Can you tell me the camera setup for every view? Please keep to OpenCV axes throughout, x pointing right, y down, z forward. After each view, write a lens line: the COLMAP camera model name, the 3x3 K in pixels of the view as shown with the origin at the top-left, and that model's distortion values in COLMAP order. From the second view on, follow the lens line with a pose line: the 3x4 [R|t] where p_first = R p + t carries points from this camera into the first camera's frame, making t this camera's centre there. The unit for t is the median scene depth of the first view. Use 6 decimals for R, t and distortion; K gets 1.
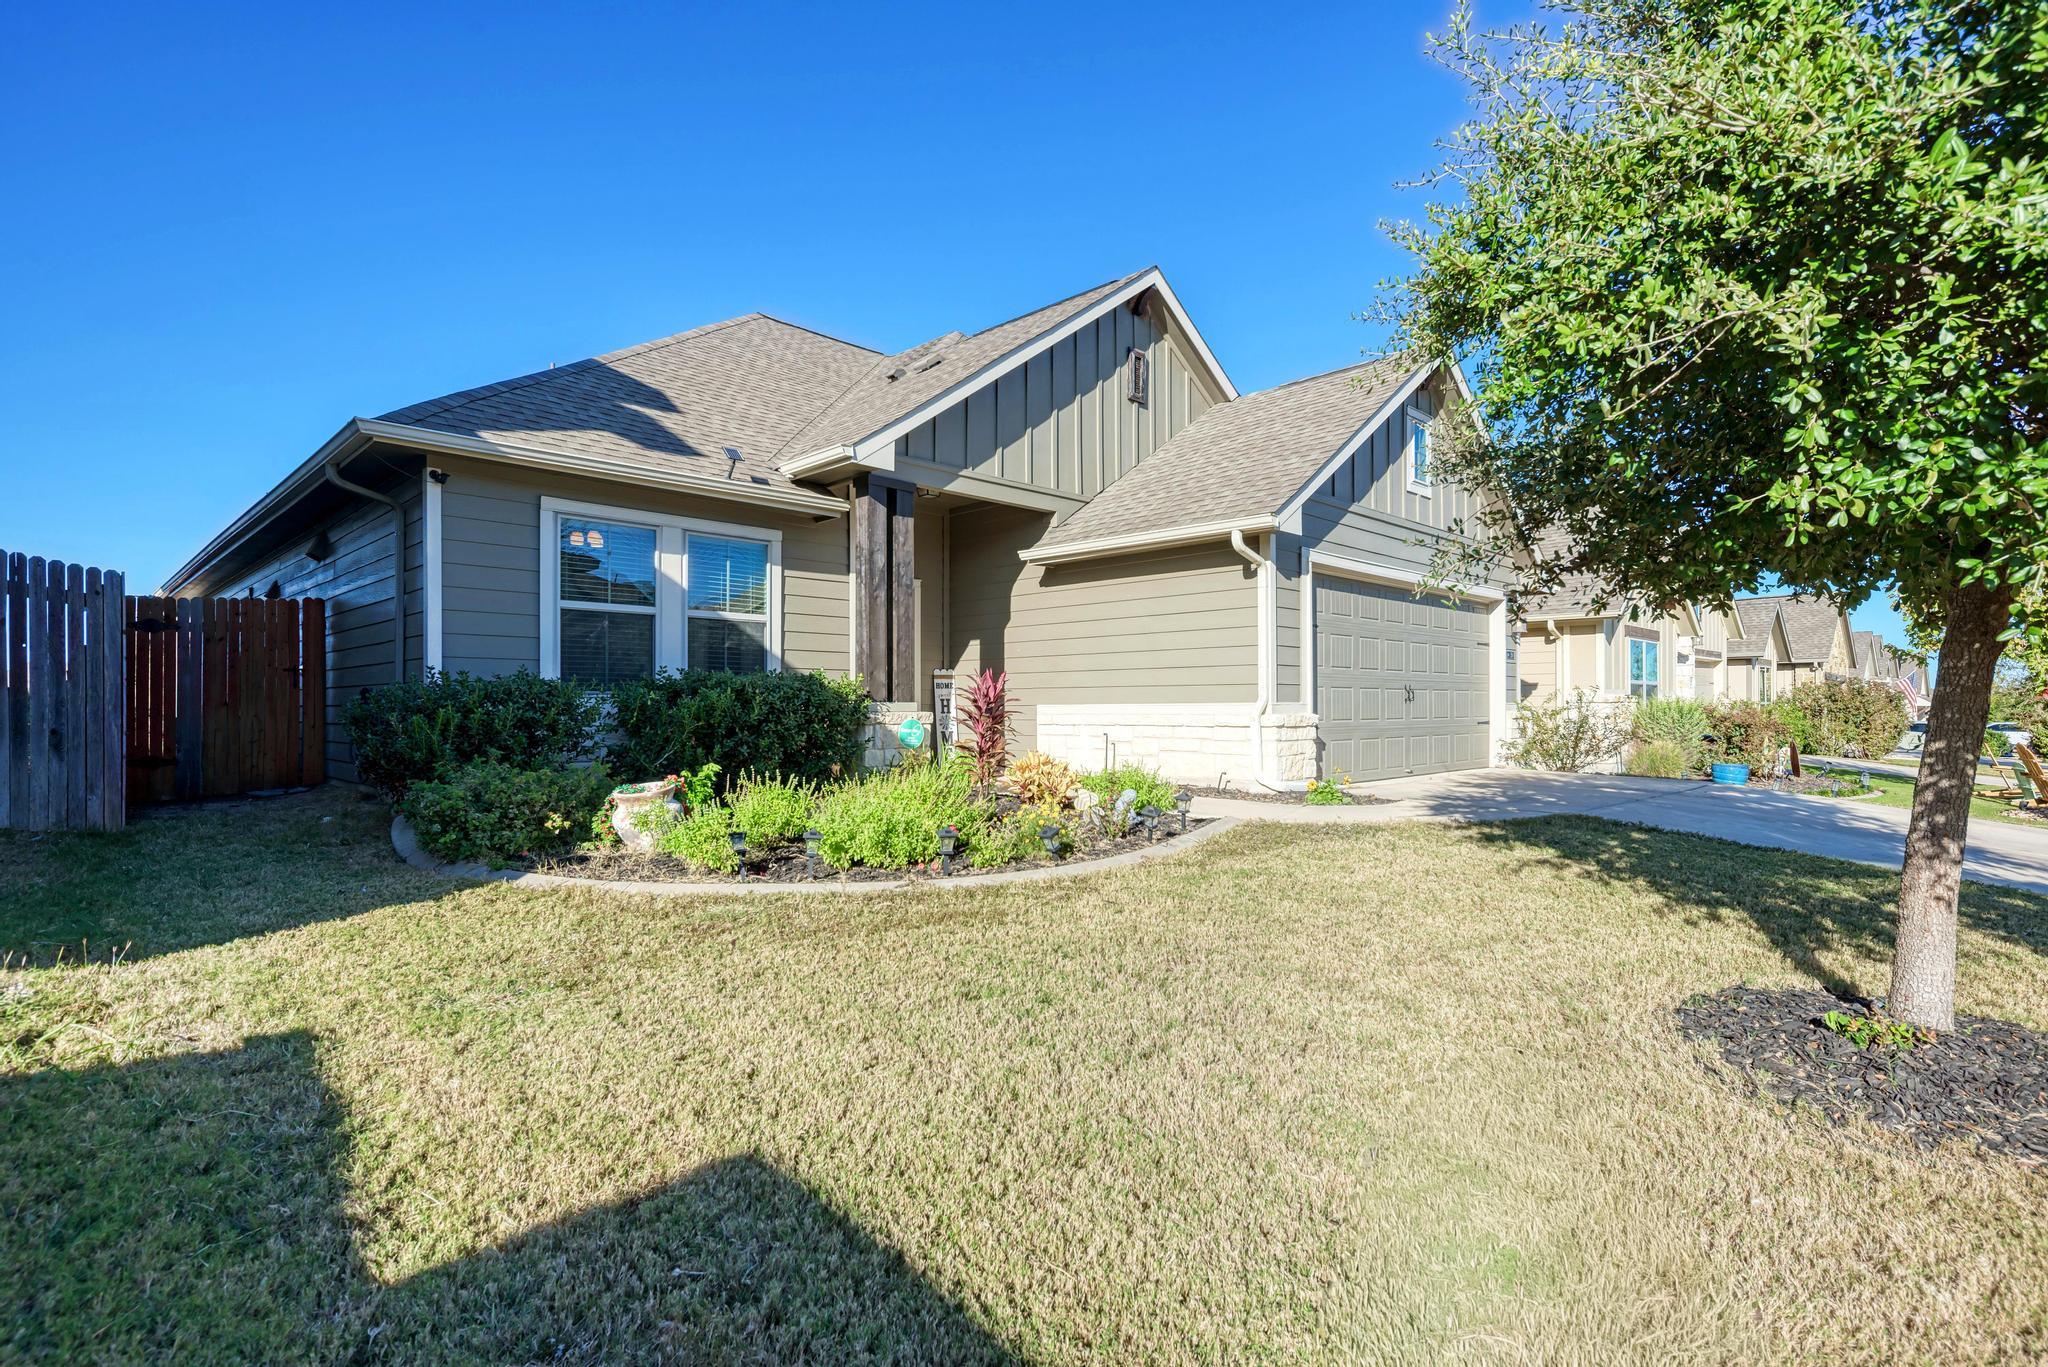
lens RADIAL K [[991.1, 0, 1026.2], [0, 991.1, 693.4], [0, 0, 1]] dist [-0.001055, -0.000041]
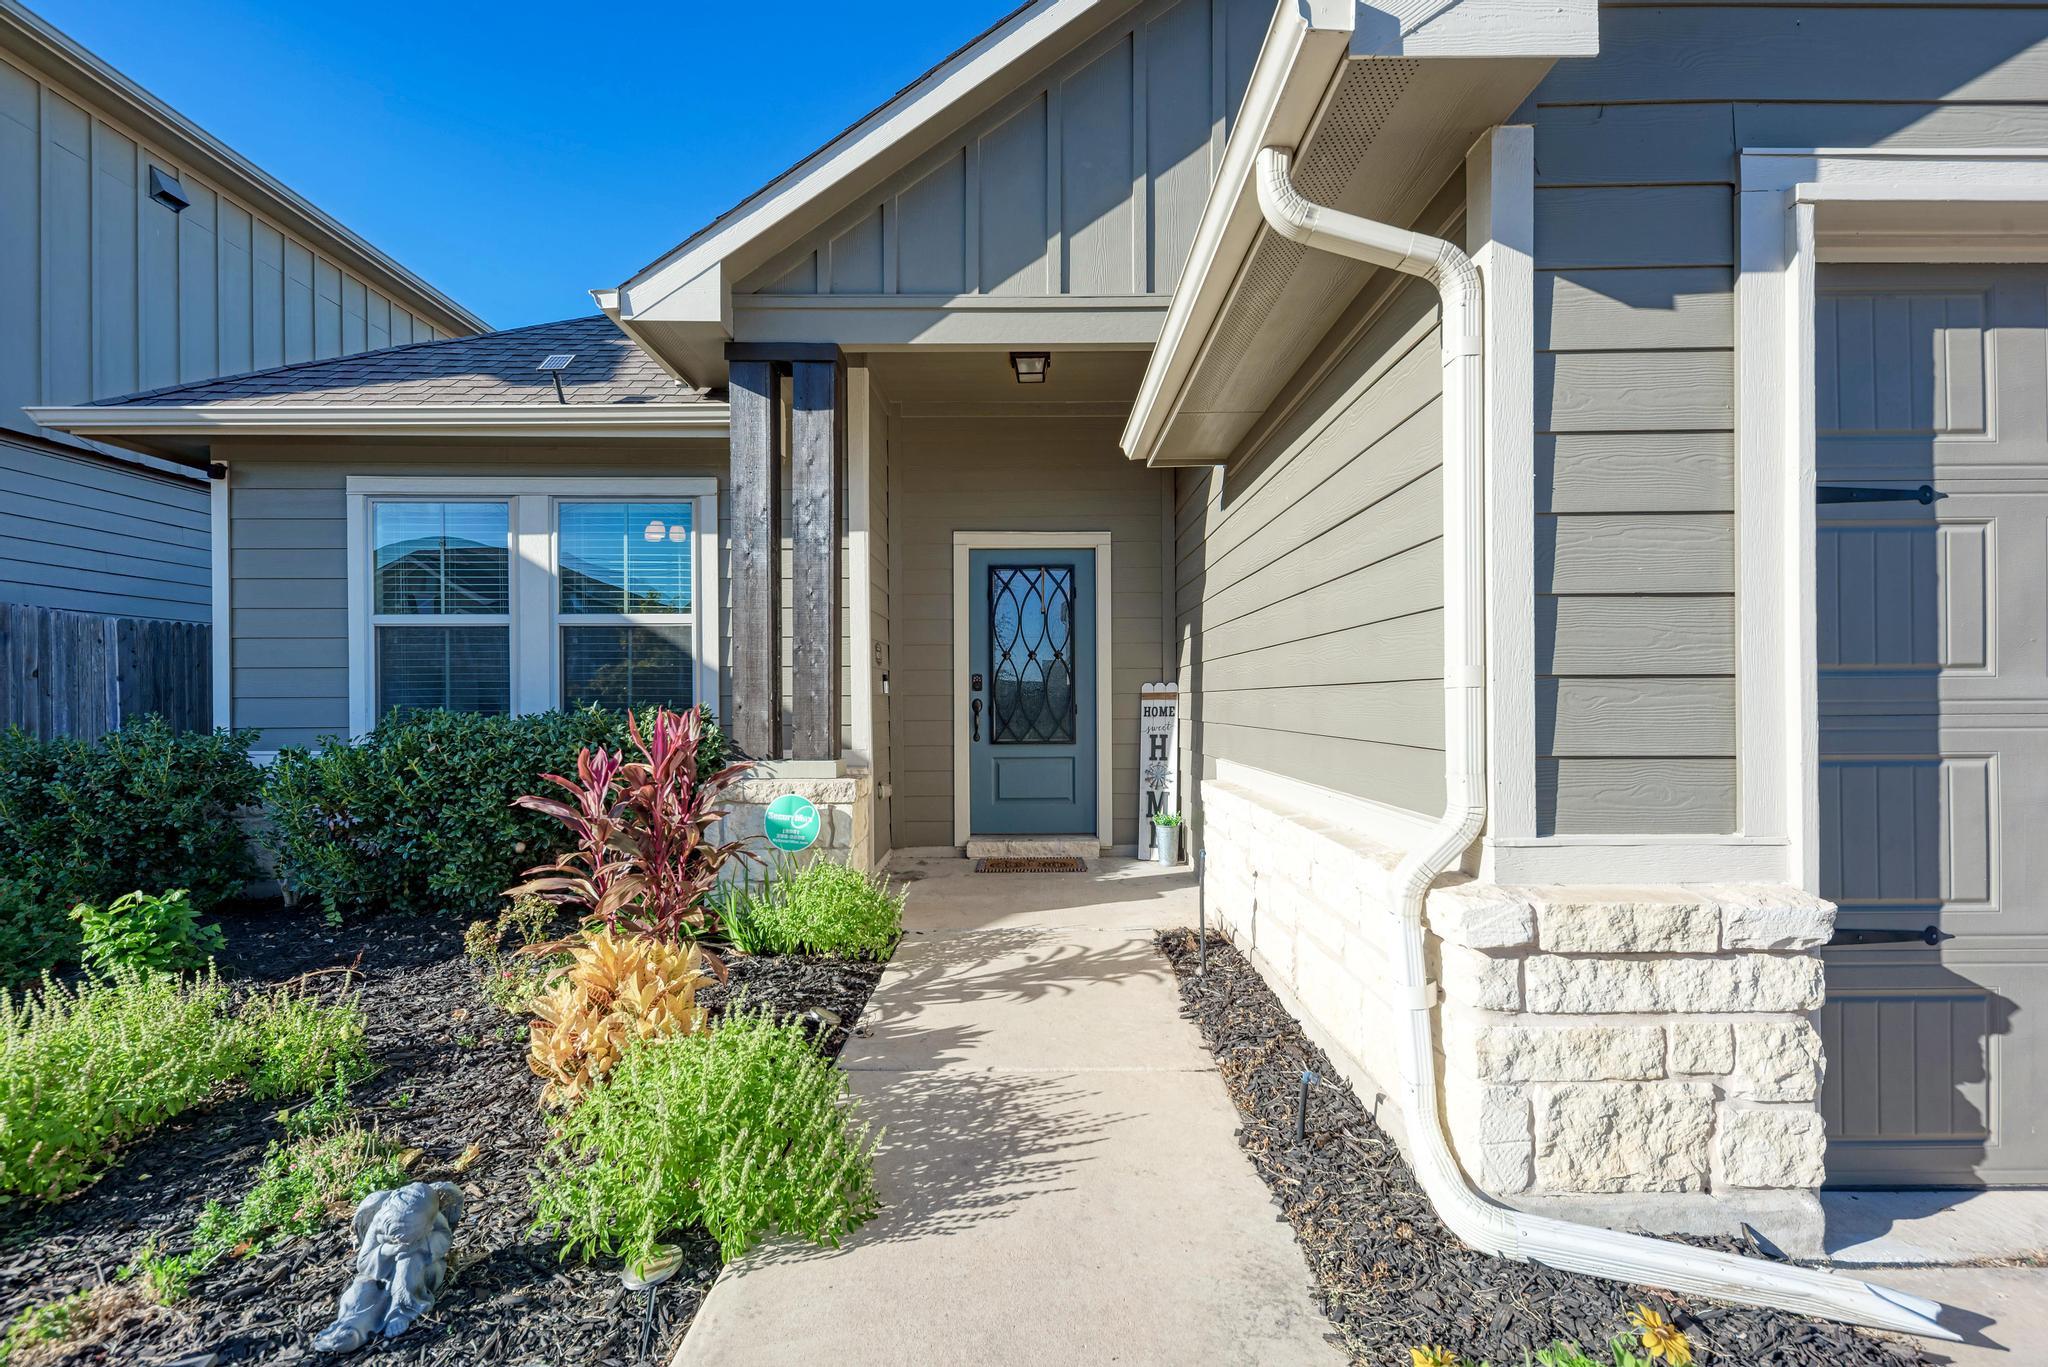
lens RADIAL K [[934.3, 0, 1025.6], [0, 934.3, 685.9], [0, 0, 1]] dist [0.002362, 0.000230]
pose [[0.713525, -0.014997, -0.700469, 0.311326], [0.013927, 0.999877, -0.007221, -0.025878], [0.700491, -0.004603, 0.713646, 0.733538]]
